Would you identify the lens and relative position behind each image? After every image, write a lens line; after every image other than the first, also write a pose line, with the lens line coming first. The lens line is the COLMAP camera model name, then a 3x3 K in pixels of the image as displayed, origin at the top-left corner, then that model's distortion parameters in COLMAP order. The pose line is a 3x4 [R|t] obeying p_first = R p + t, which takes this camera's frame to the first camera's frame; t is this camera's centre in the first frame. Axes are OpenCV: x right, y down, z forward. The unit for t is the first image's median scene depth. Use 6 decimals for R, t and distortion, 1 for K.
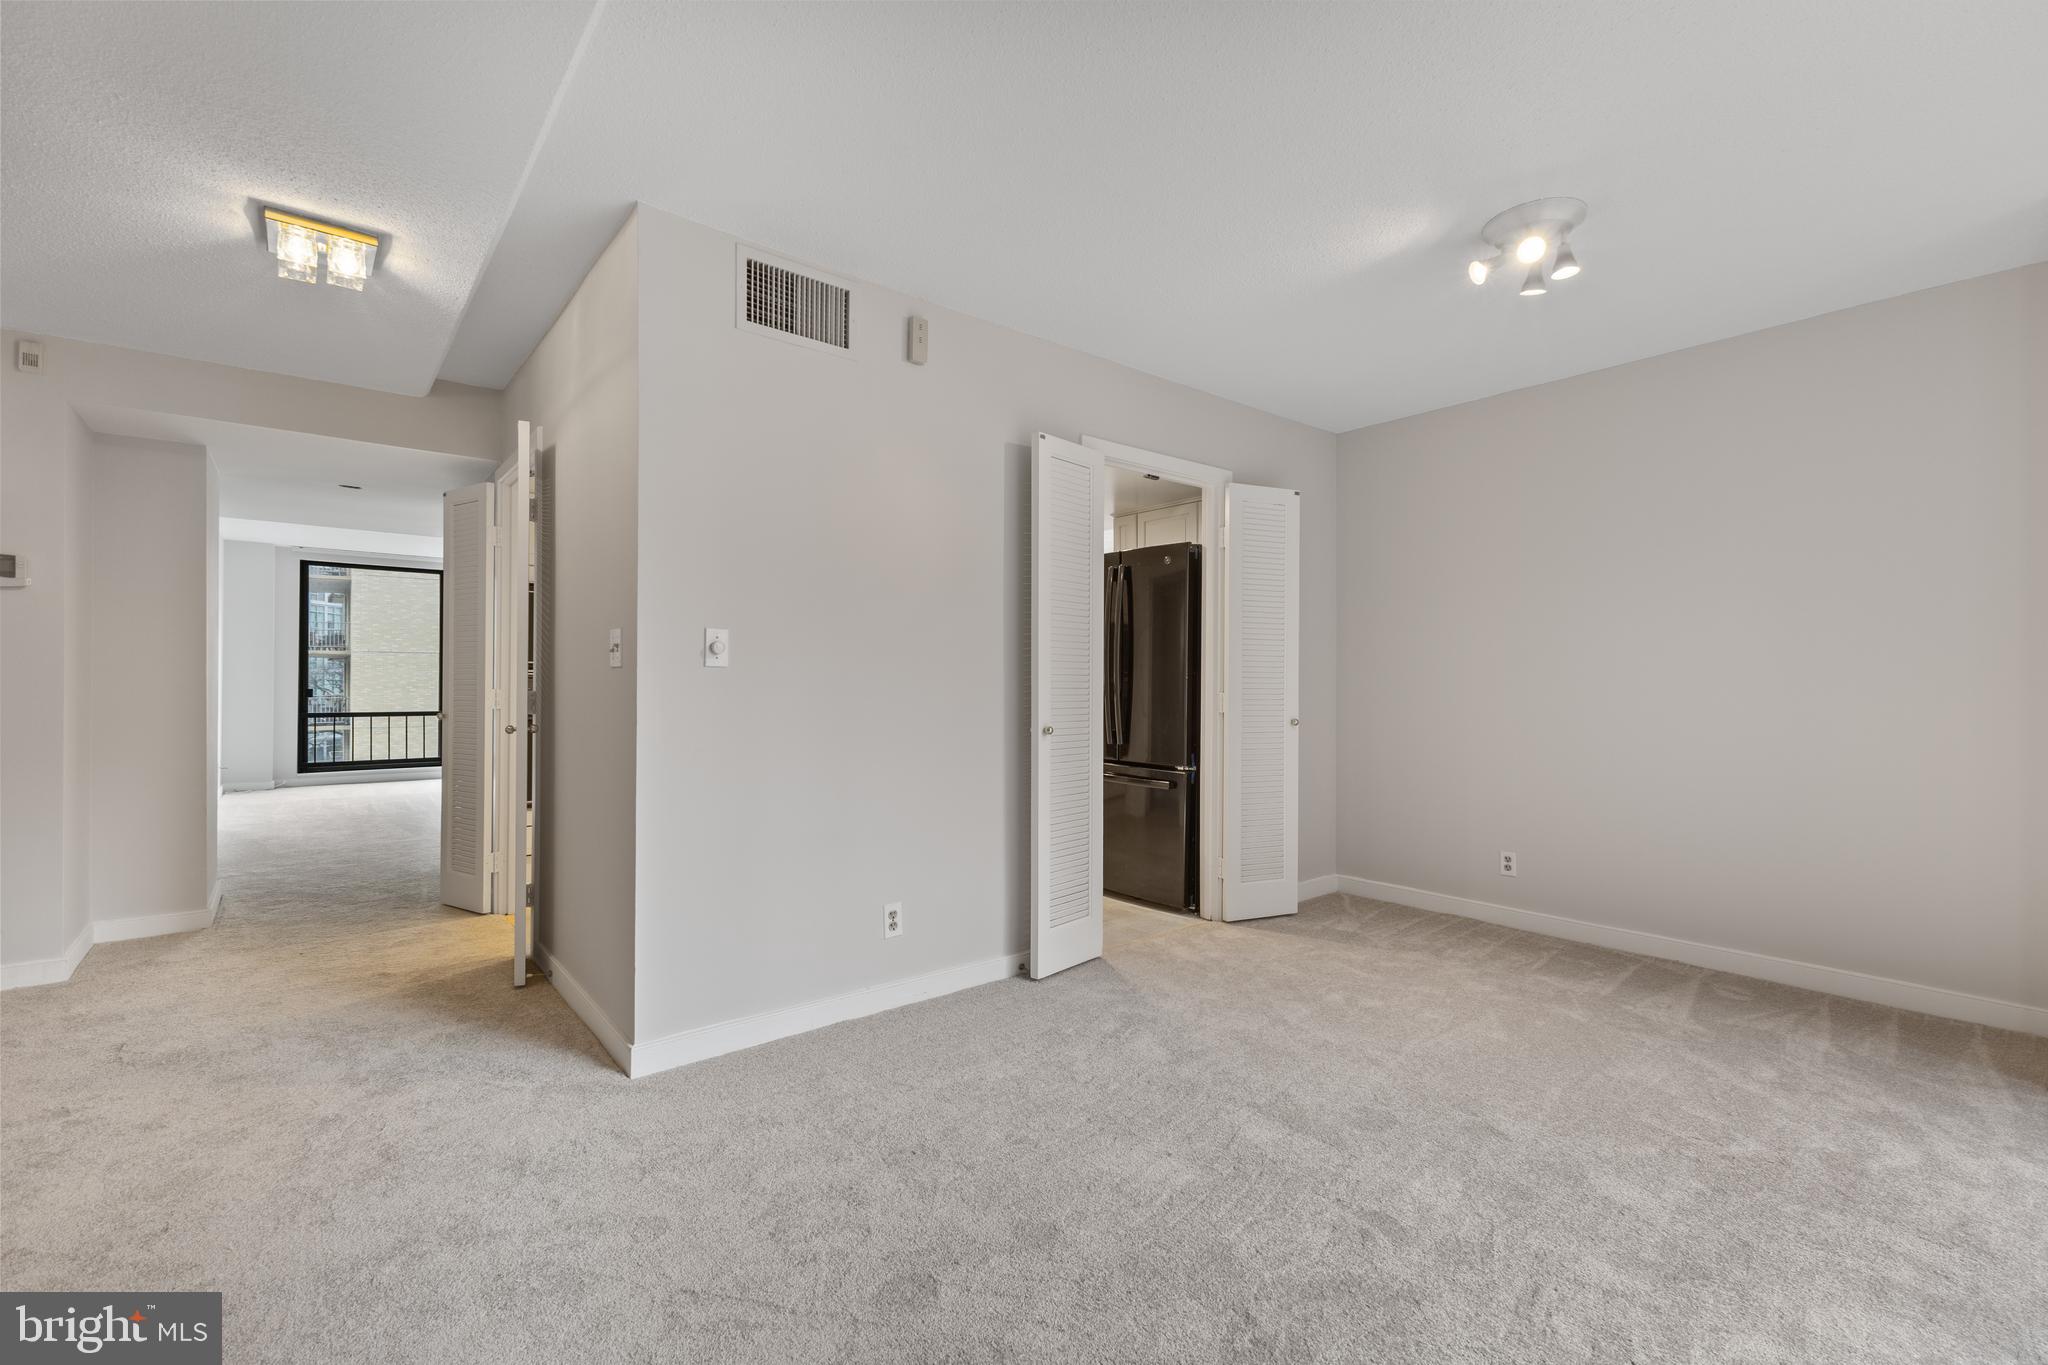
lens RADIAL K [[889.5, 0, 1026.3], [0, 889.5, 674.4], [0, 0, 1]] dist [0.016363, -0.001490]
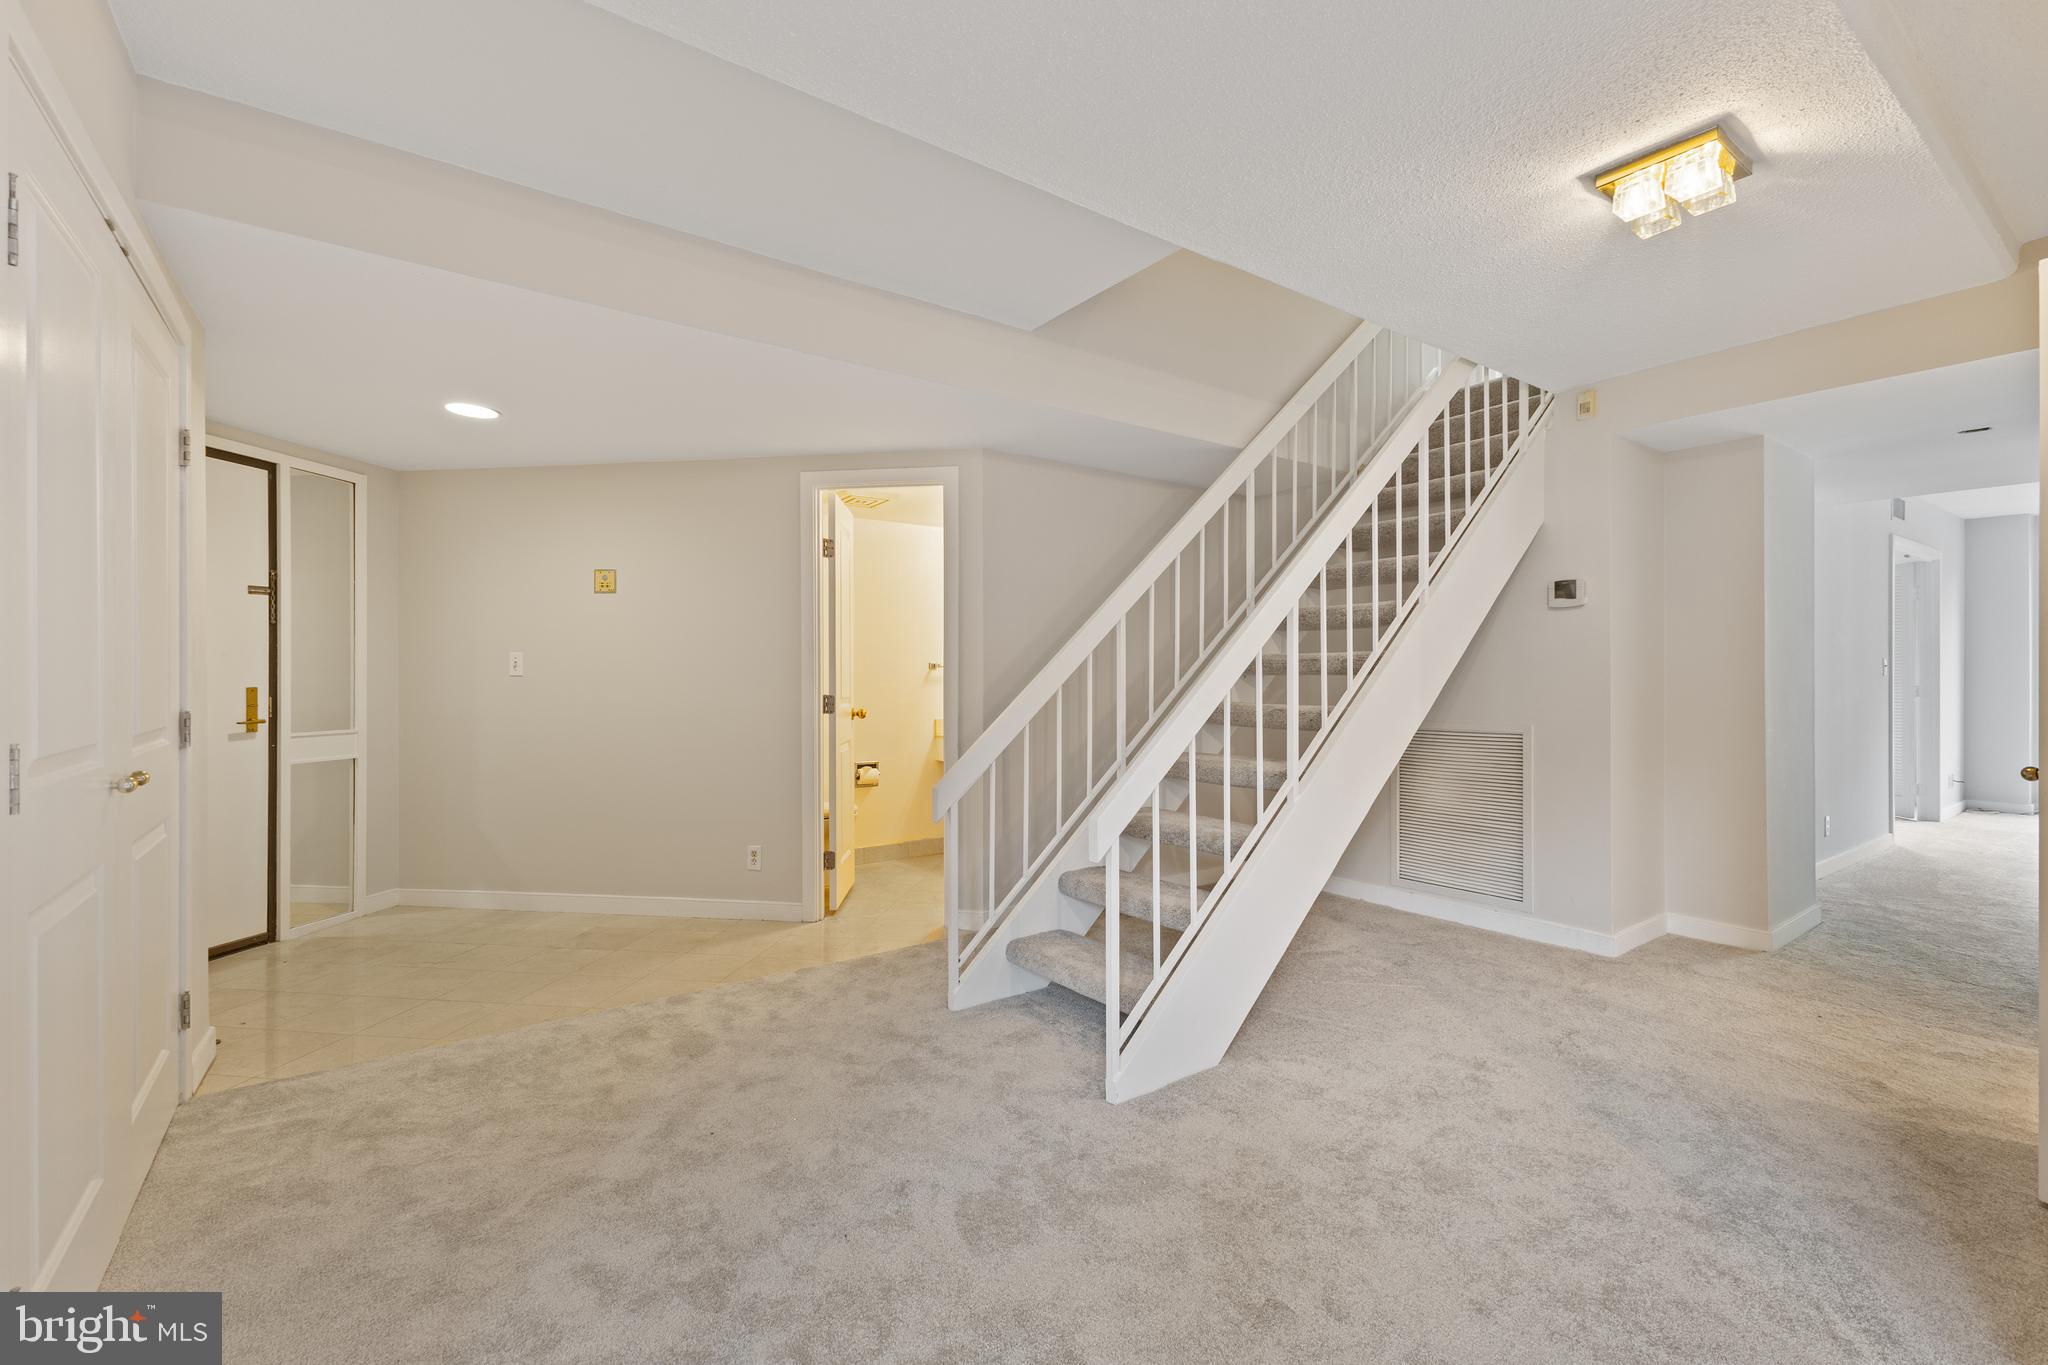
lens RADIAL K [[889.5, 0, 1025.2], [0, 889.5, 675.8], [0, 0, 1]] dist [0.016363, -0.001490]
pose [[-0.050036, -0.003629, -0.998741, 0.080254], [0.008995, 0.999951, -0.004084, -0.009375], [0.998707, -0.009188, -0.050001, 0.384360]]
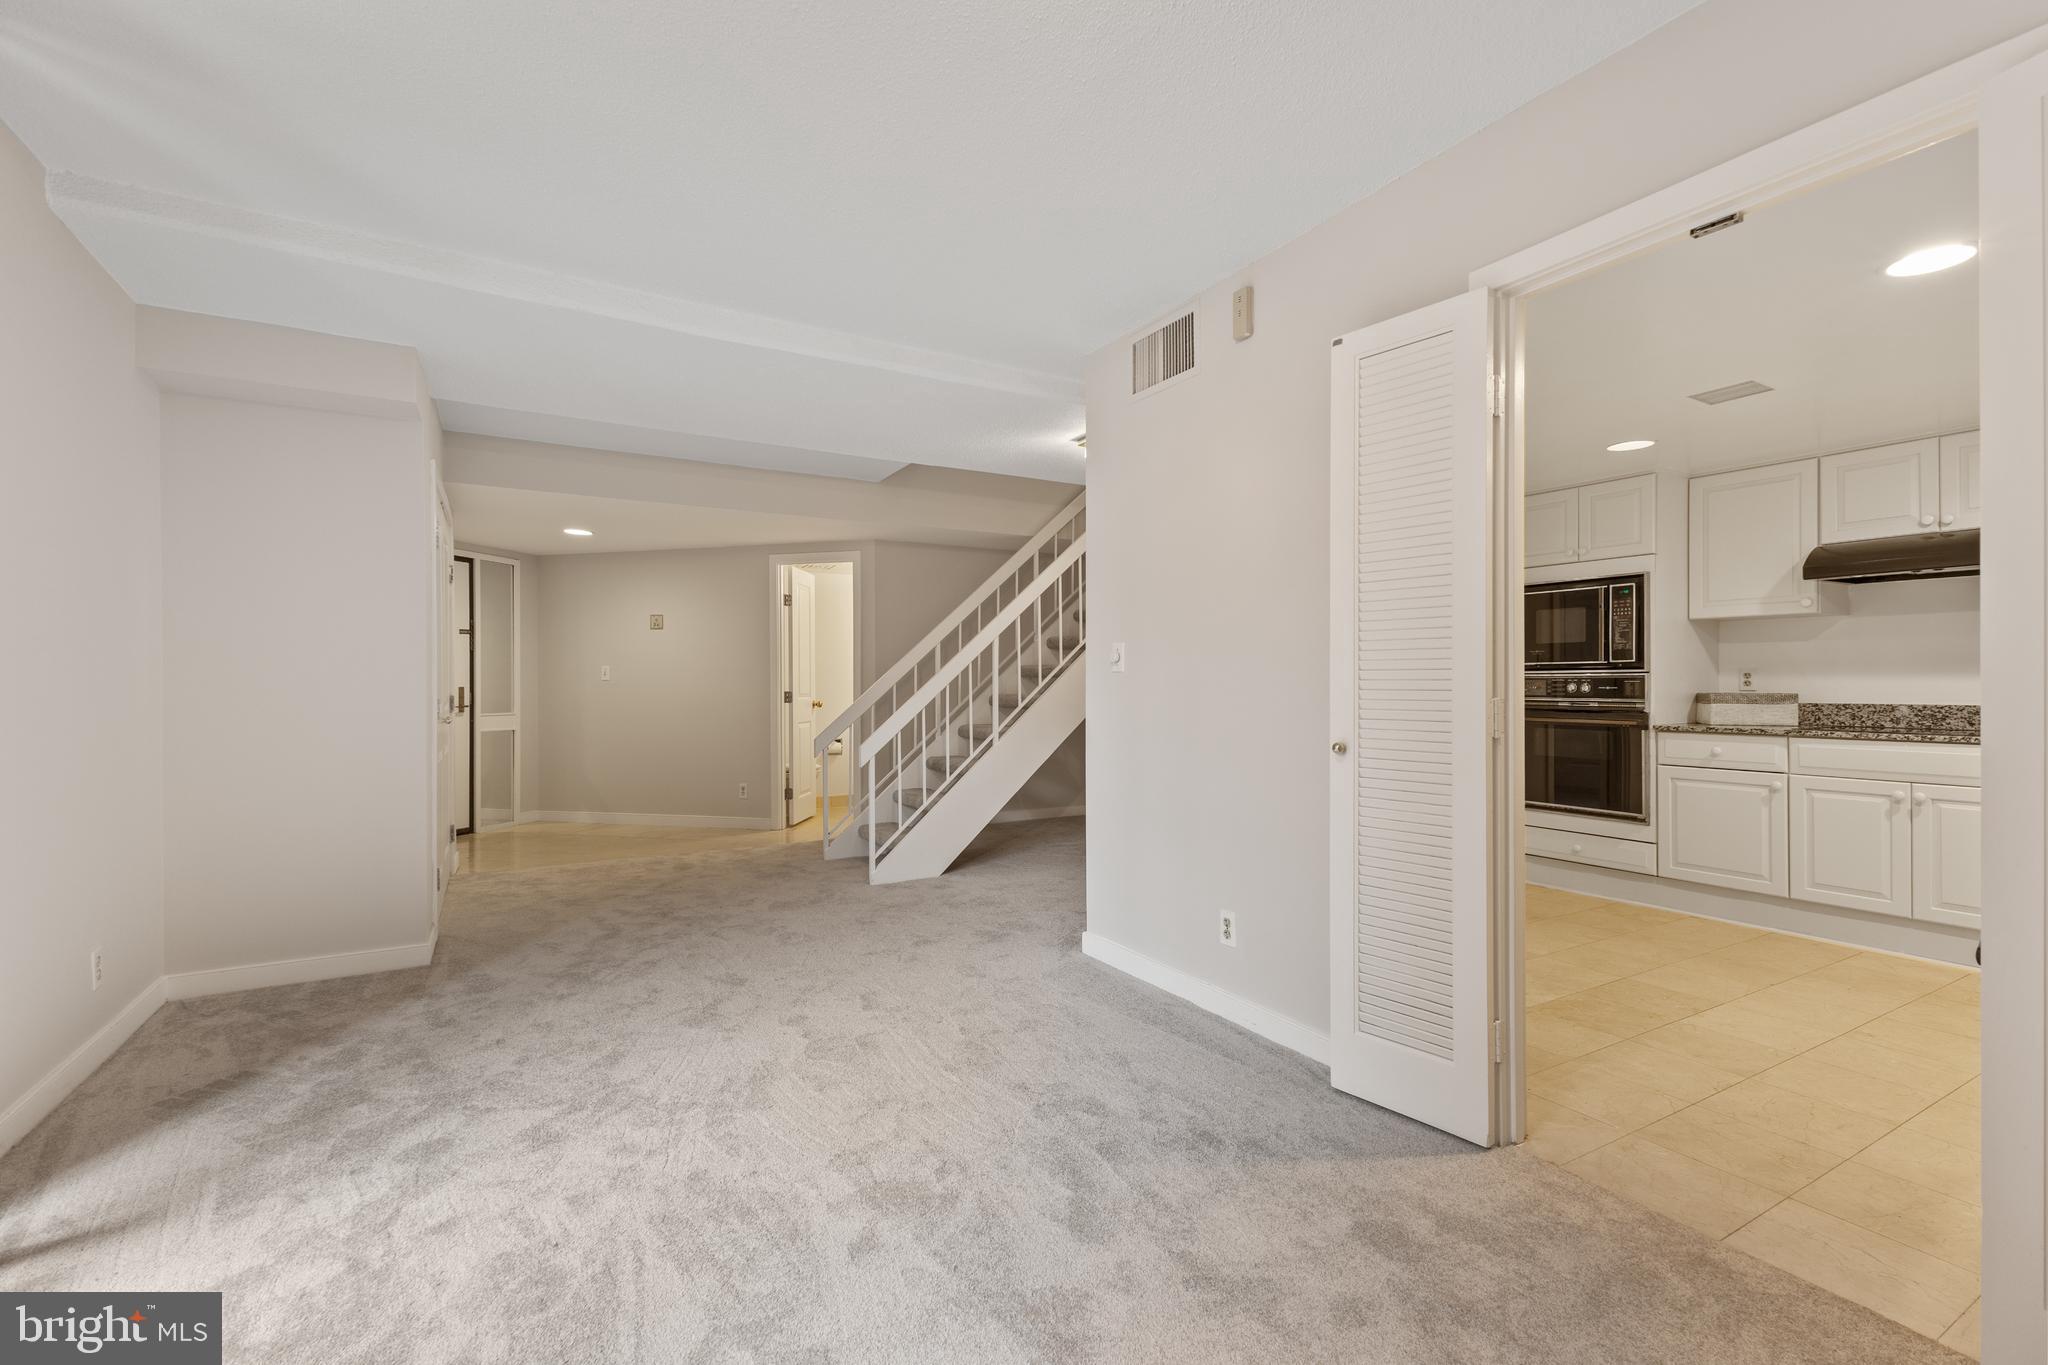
lens RADIAL K [[889.5, 0, 1026.3], [0, 889.5, 681.9], [0, 0, 1]] dist [0.016363, -0.001490]
pose [[-0.149903, -0.004214, -0.988692, 0.869943], [0.012935, 0.999897, -0.006223, 0.011693], [0.988616, -0.013722, -0.149833, 0.962937]]
